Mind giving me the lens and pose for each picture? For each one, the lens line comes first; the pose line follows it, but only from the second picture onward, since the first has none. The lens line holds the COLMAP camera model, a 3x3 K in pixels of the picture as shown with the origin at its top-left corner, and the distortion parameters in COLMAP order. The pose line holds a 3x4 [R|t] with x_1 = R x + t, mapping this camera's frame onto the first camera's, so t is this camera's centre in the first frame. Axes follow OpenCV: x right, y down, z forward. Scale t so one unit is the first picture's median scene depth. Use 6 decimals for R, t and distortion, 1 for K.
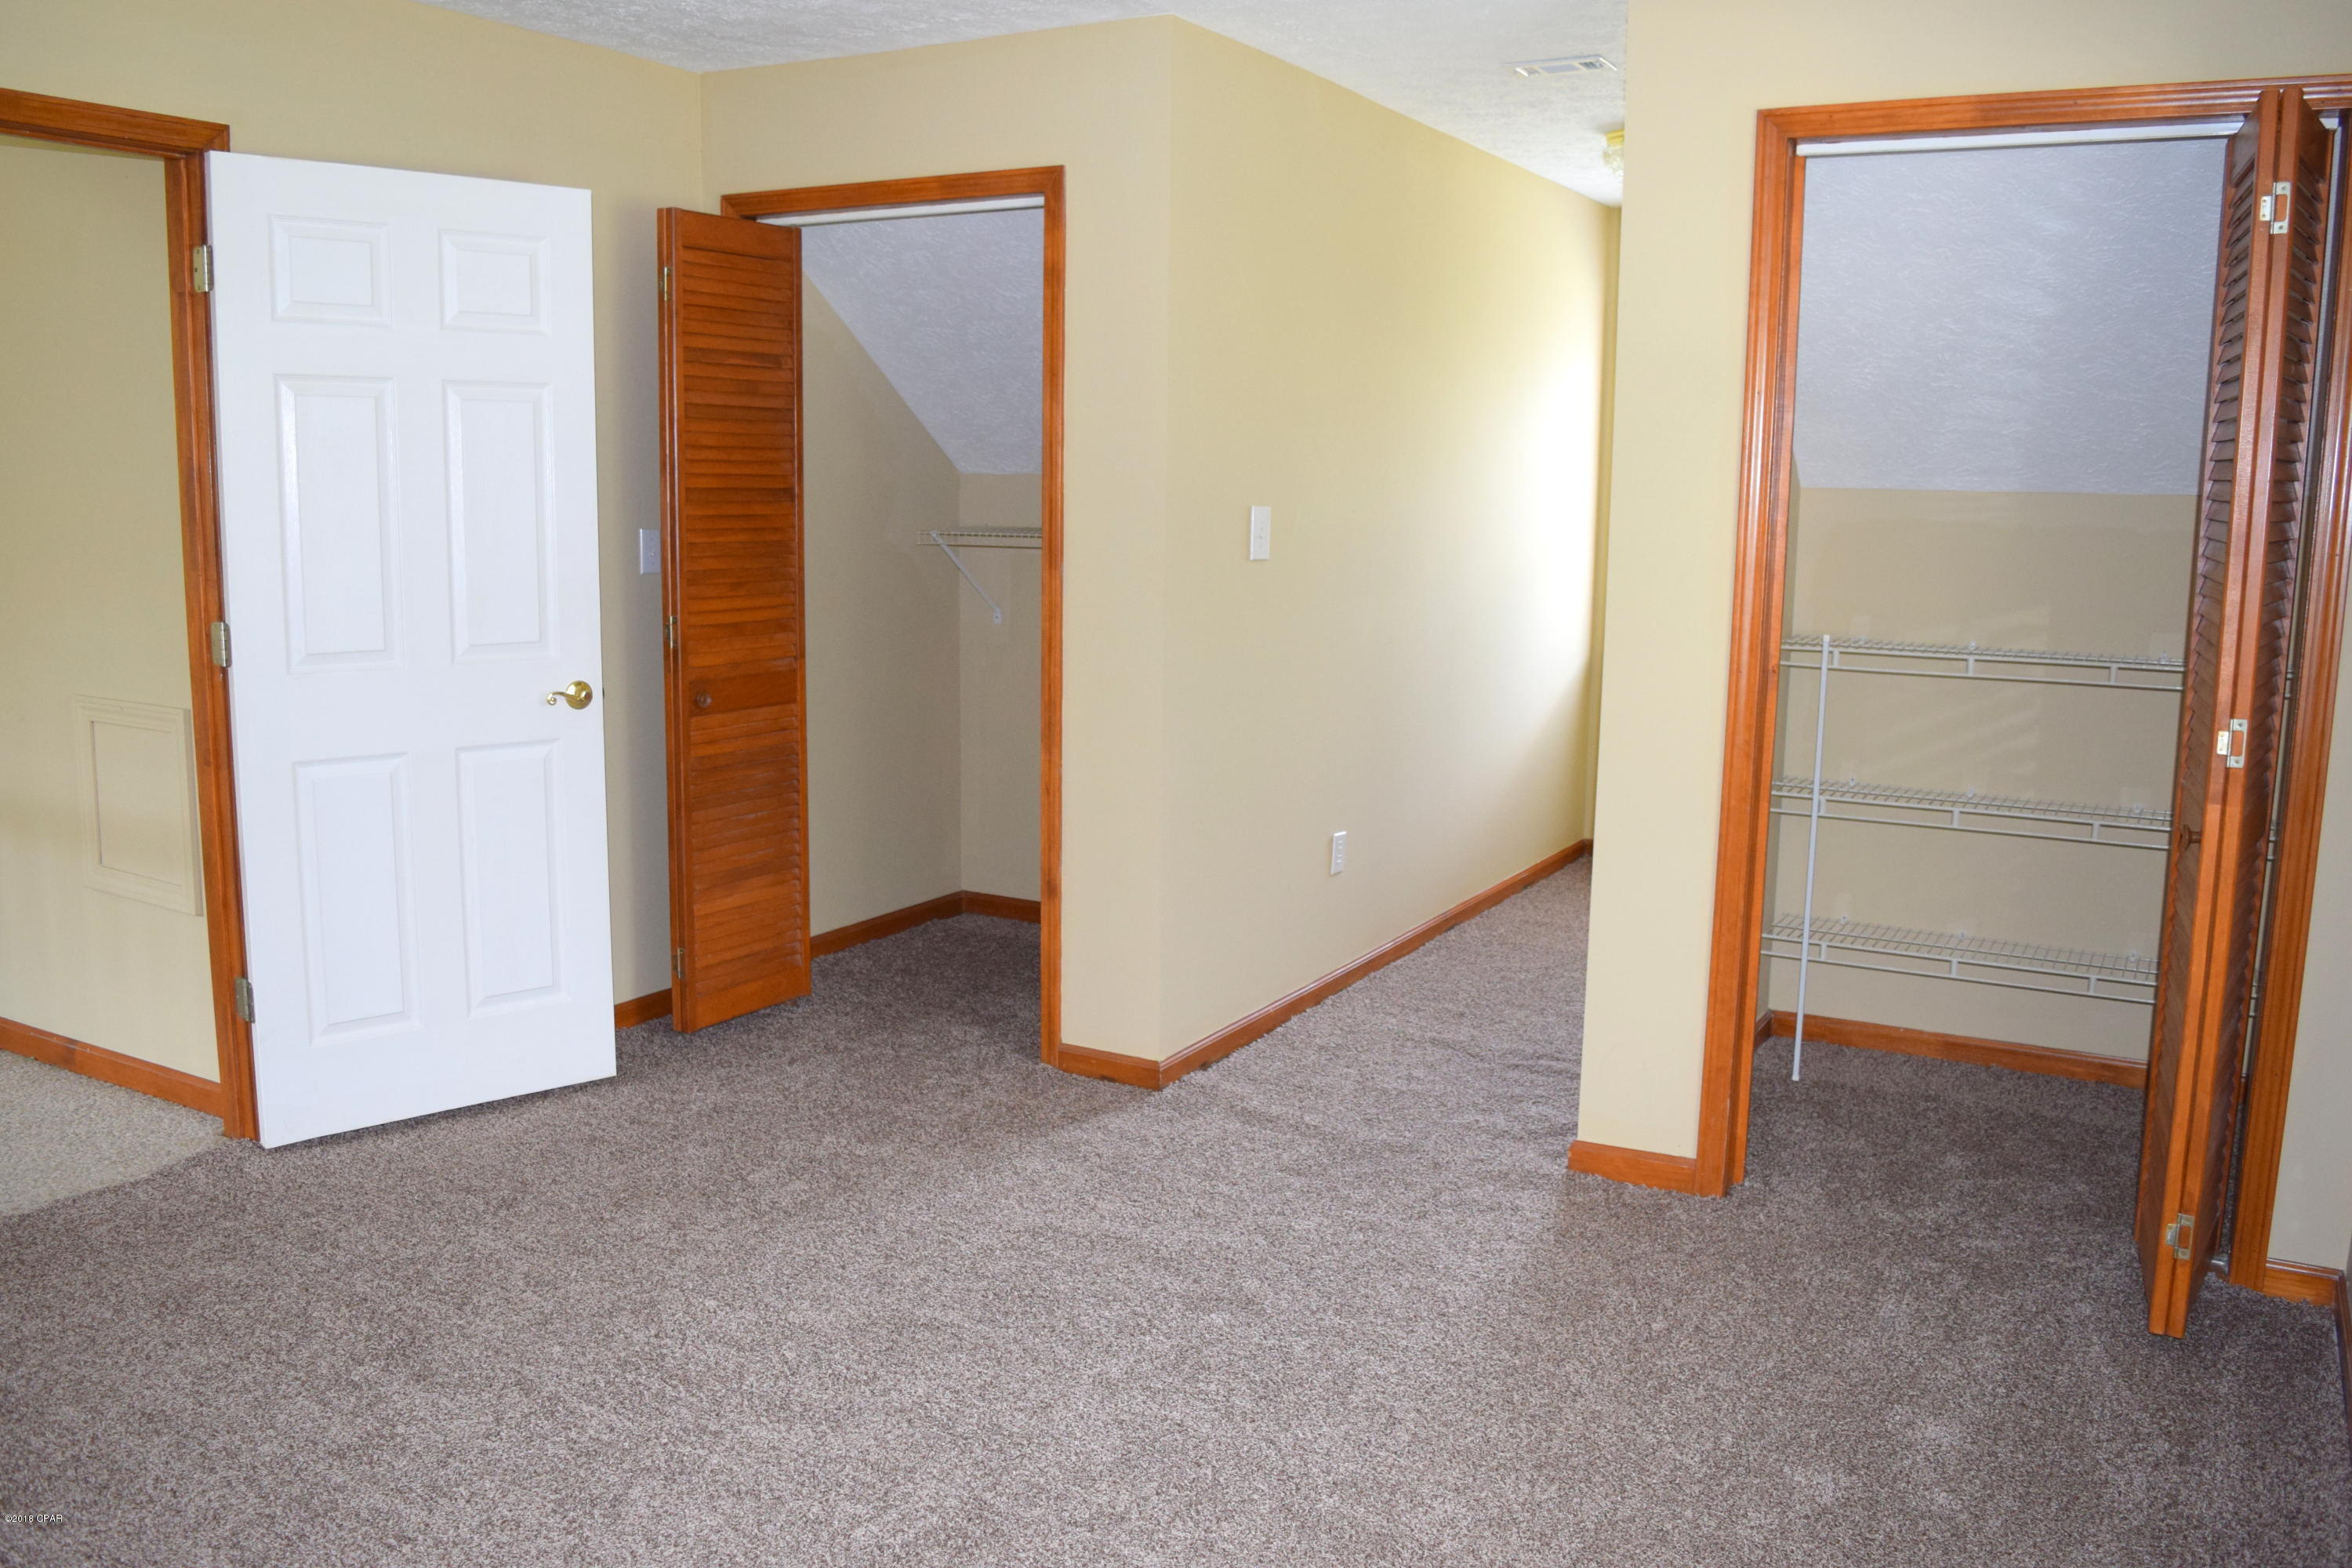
lens RADIAL K [[1904.4, 0, 1176.0], [0, 1904.4, 784.0], [0, 0, 1]] dist [-0.081154, 0.009143]
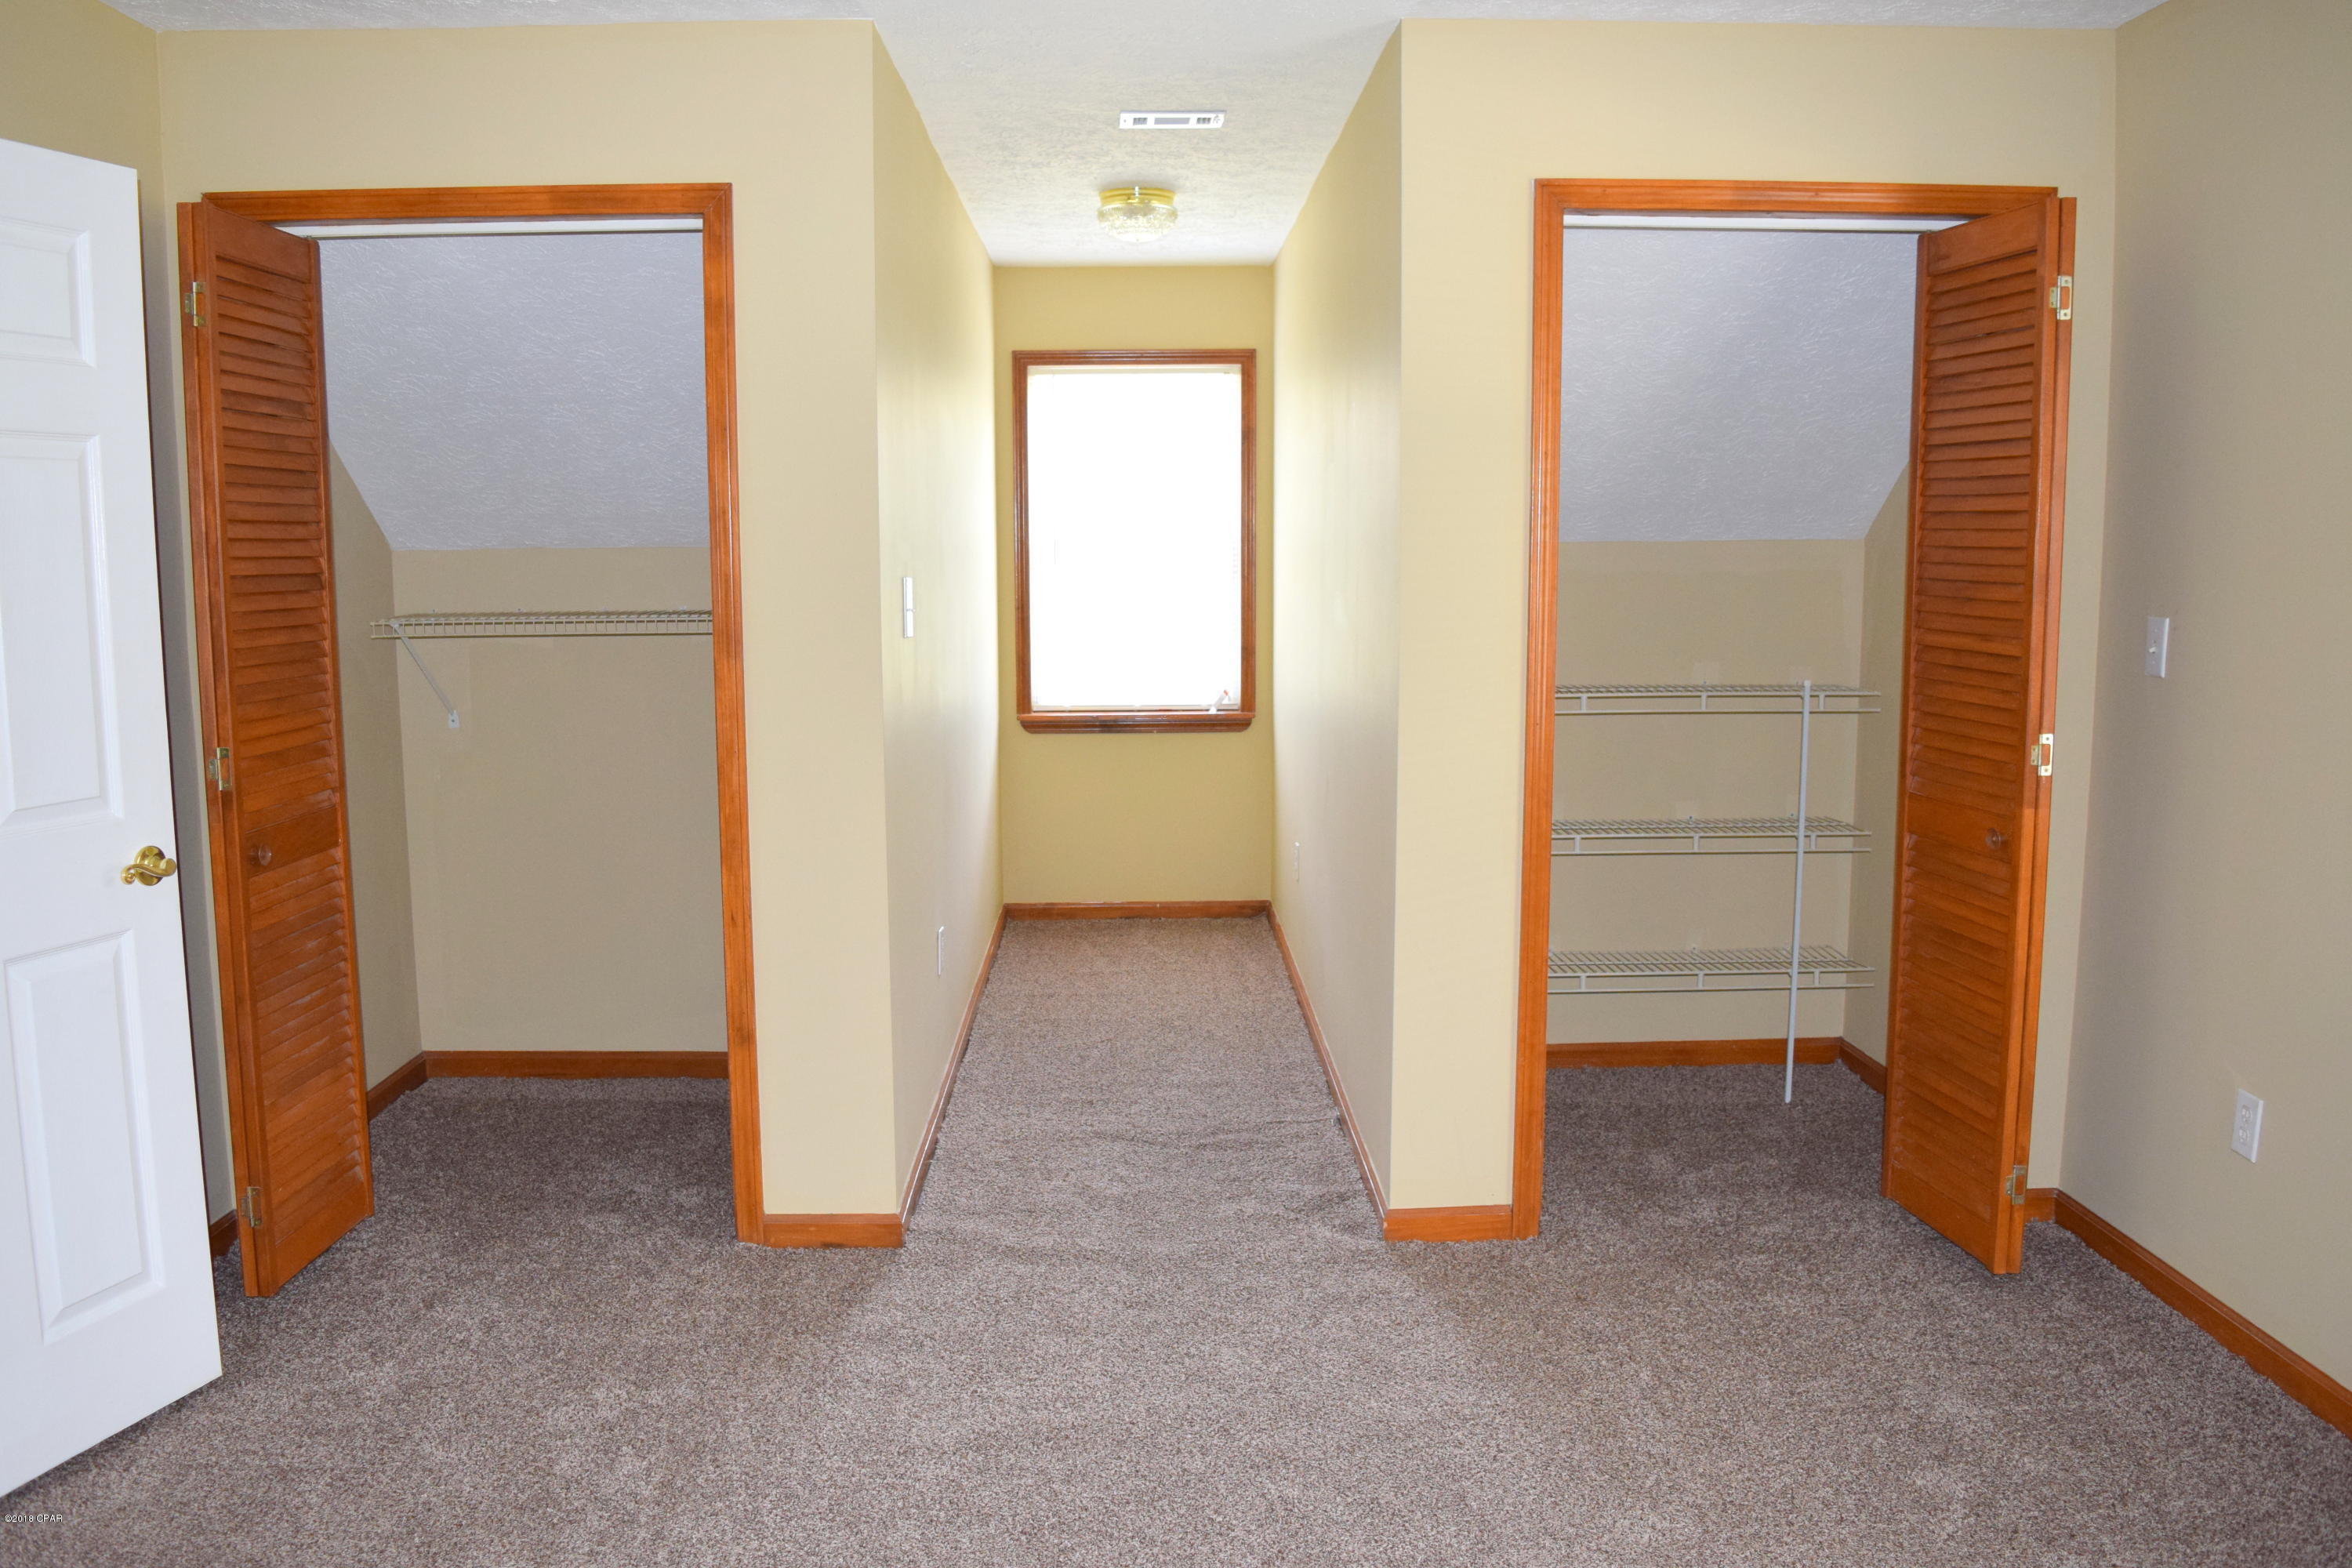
lens RADIAL K [[1864.7, 0, 1176.0], [0, 1864.7, 784.0], [0, 0, 1]] dist [-0.081262, 0.009794]
pose [[0.855895, -0.084036, 0.510277, -0.317883], [0.098382, 0.995148, -0.001129, -0.037141], [-0.507706, 0.051169, 0.860009, 0.192838]]
